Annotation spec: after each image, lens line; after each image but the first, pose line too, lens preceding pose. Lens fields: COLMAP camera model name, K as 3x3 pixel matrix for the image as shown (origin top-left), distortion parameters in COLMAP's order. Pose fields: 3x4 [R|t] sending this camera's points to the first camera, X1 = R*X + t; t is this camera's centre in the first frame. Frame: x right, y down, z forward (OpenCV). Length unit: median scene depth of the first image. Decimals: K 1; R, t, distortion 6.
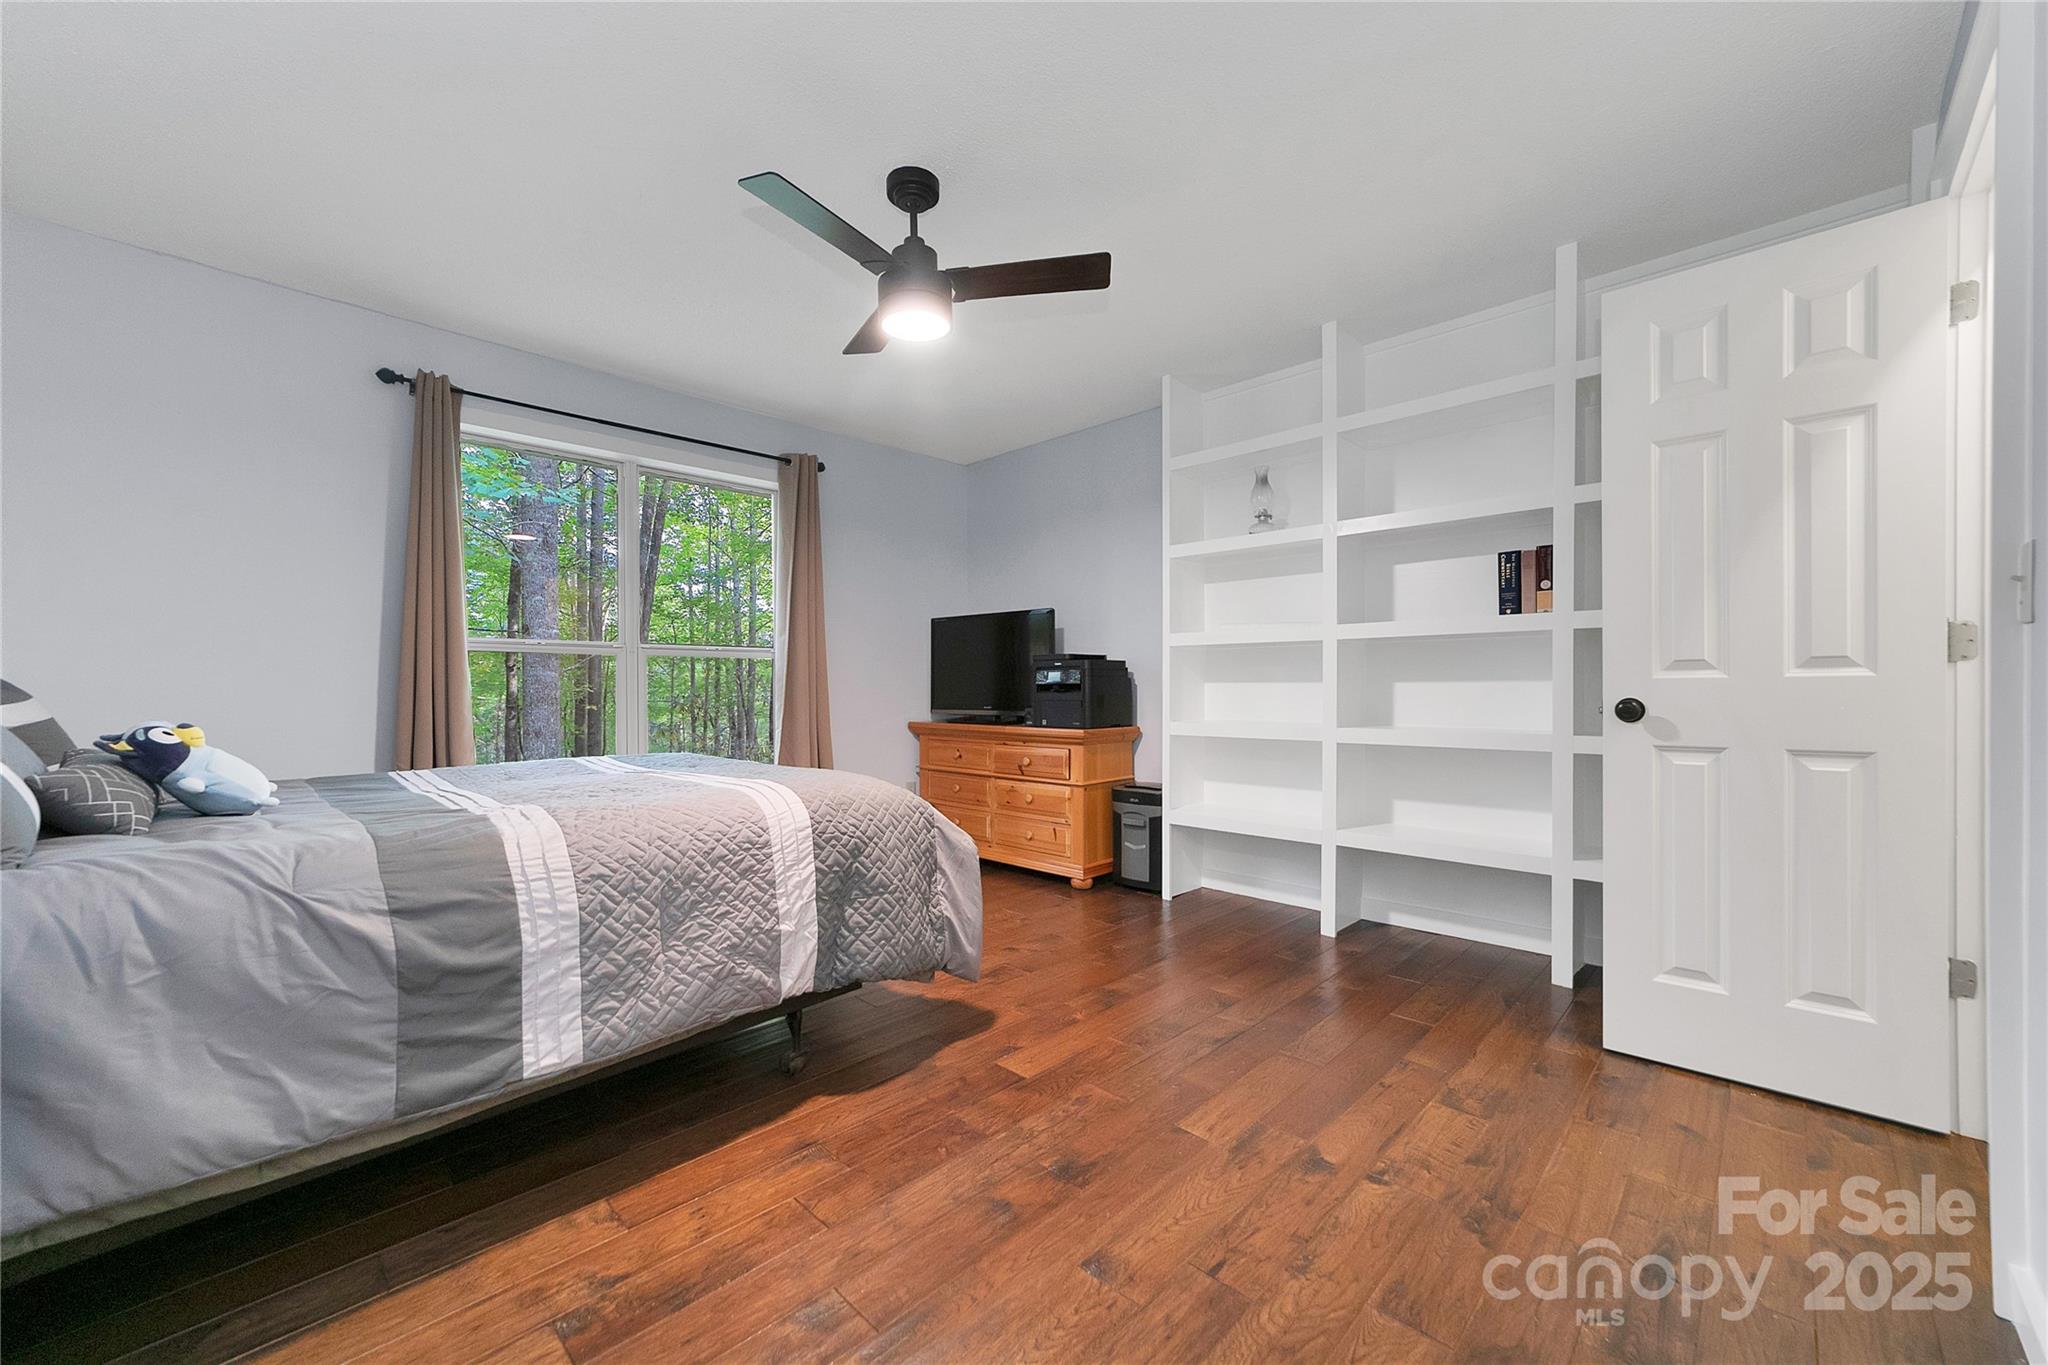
lens RADIAL K [[799.5, 0, 1025.2], [0, 799.5, 689.2], [0, 0, 1]] dist [-0.004013, 0.000074]
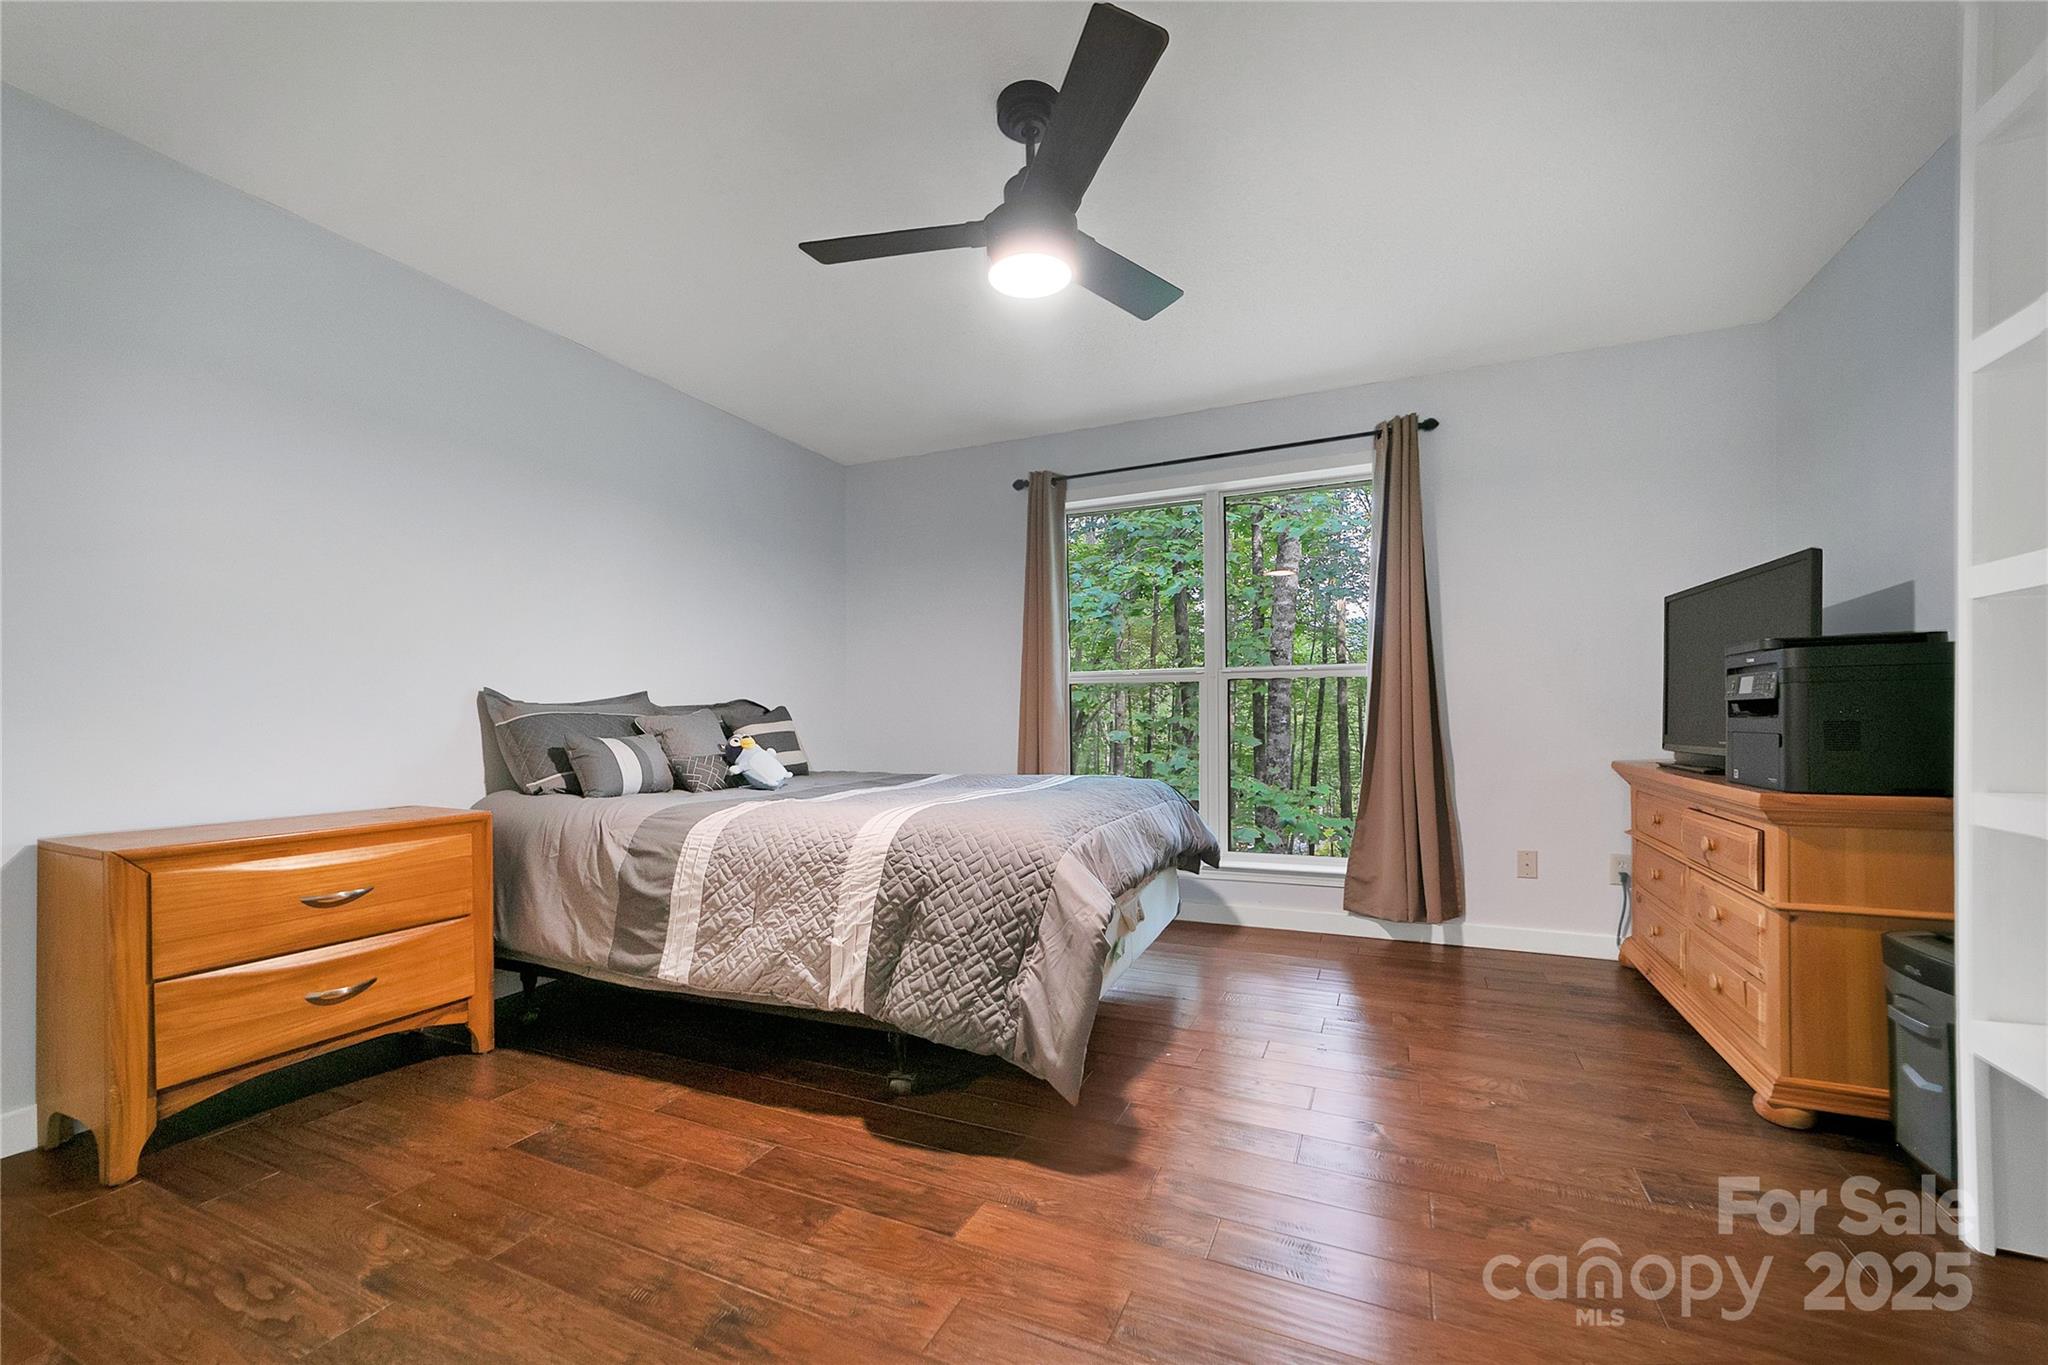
lens RADIAL K [[799.5, 0, 1032.3], [0, 799.5, 710.0], [0, 0, 1]] dist [-0.004013, 0.000074]
pose [[0.347606, -0.005814, -0.937623, 0.800015], [0.007180, 0.999968, -0.003539, -0.003971], [0.937613, -0.005502, 0.347636, 0.889598]]
